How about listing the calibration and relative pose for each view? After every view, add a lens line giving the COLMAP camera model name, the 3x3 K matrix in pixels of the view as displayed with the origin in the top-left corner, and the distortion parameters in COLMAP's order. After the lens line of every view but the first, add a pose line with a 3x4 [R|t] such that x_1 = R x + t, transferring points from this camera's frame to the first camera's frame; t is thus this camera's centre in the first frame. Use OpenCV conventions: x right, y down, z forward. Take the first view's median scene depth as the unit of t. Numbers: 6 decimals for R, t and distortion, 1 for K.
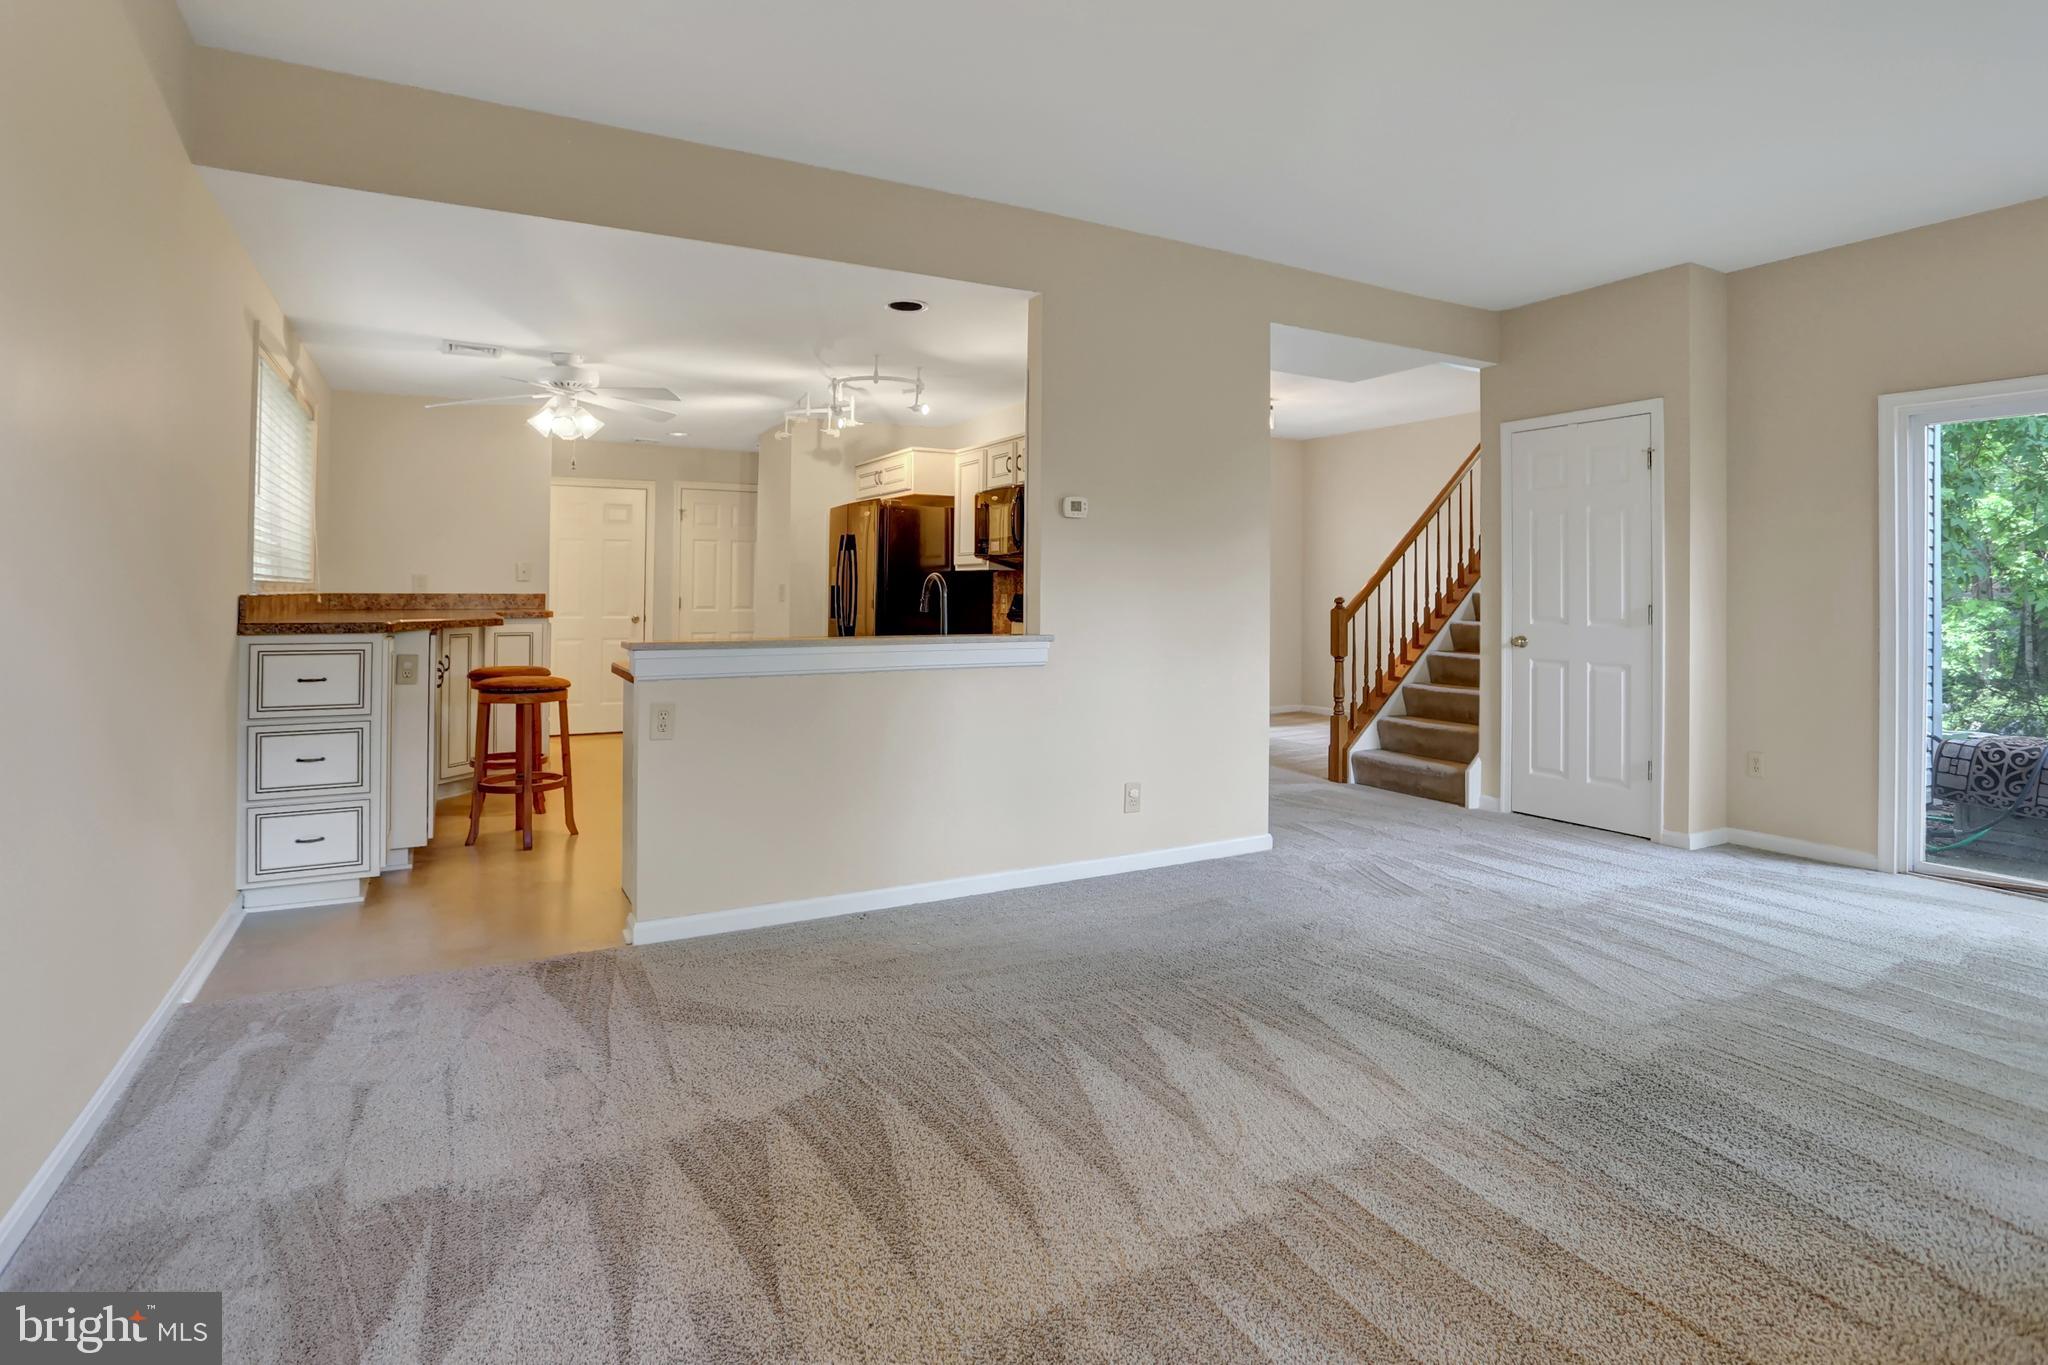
lens RADIAL K [[1109.1, 0, 1008.6], [0, 1109.1, 608.7], [0, 0, 1]] dist [-0.002561, 0.034818]
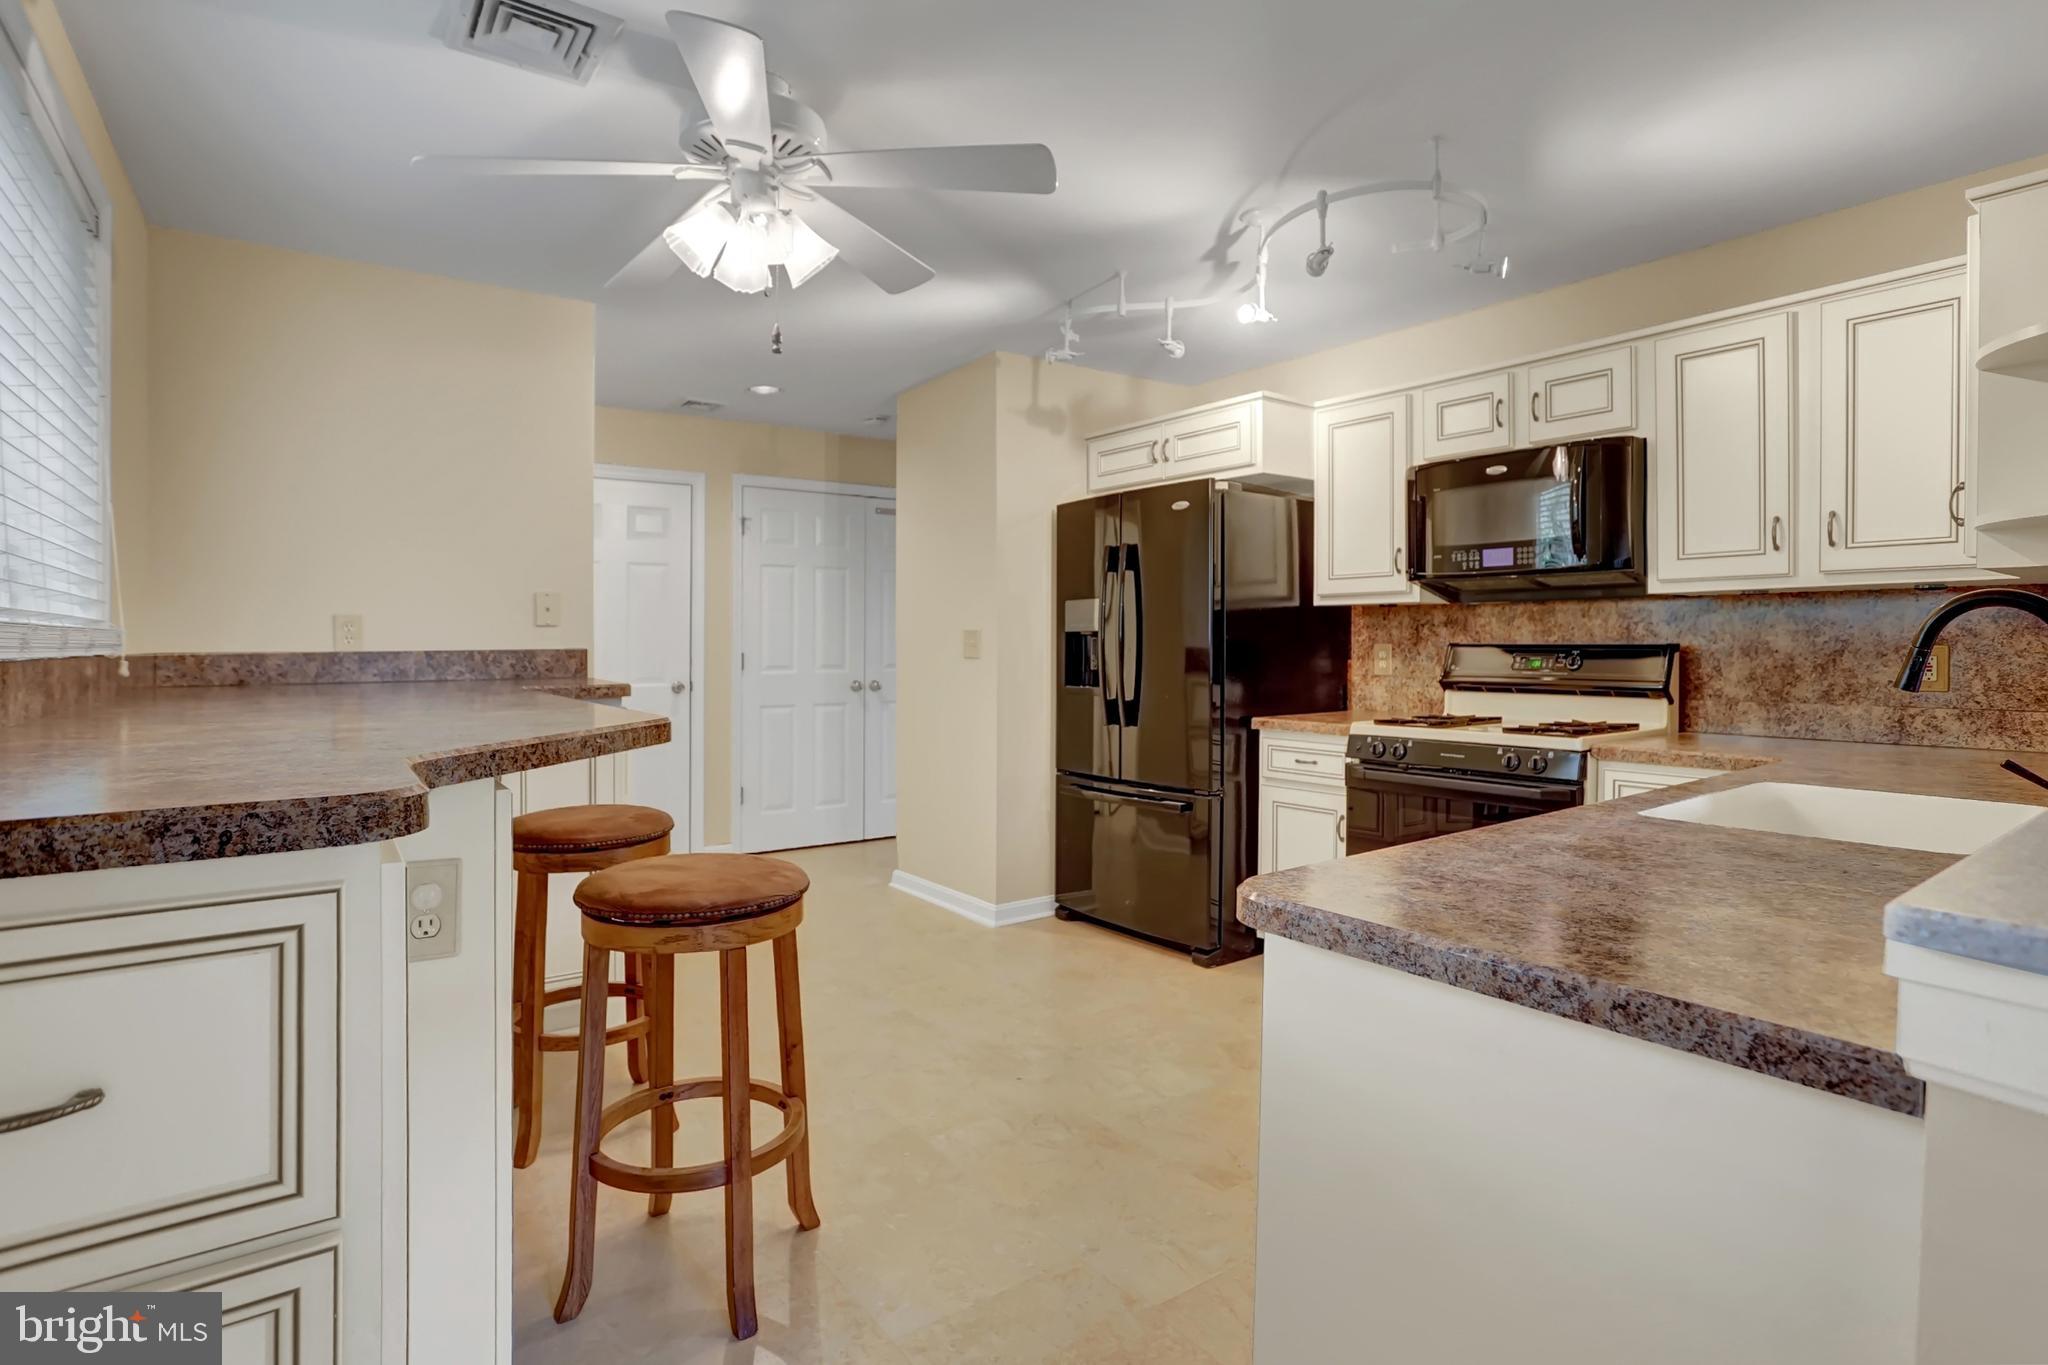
lens RADIAL K [[1025.2, 0, 1027.2], [0, 1025.2, 660.0], [0, 0, 1]] dist [-0.070506, 0.032128]
pose [[0.986235, -0.010457, 0.165020, -0.393271], [0.010087, 0.999944, 0.003076, -0.010676], [-0.165043, -0.001369, 0.986285, 0.657266]]
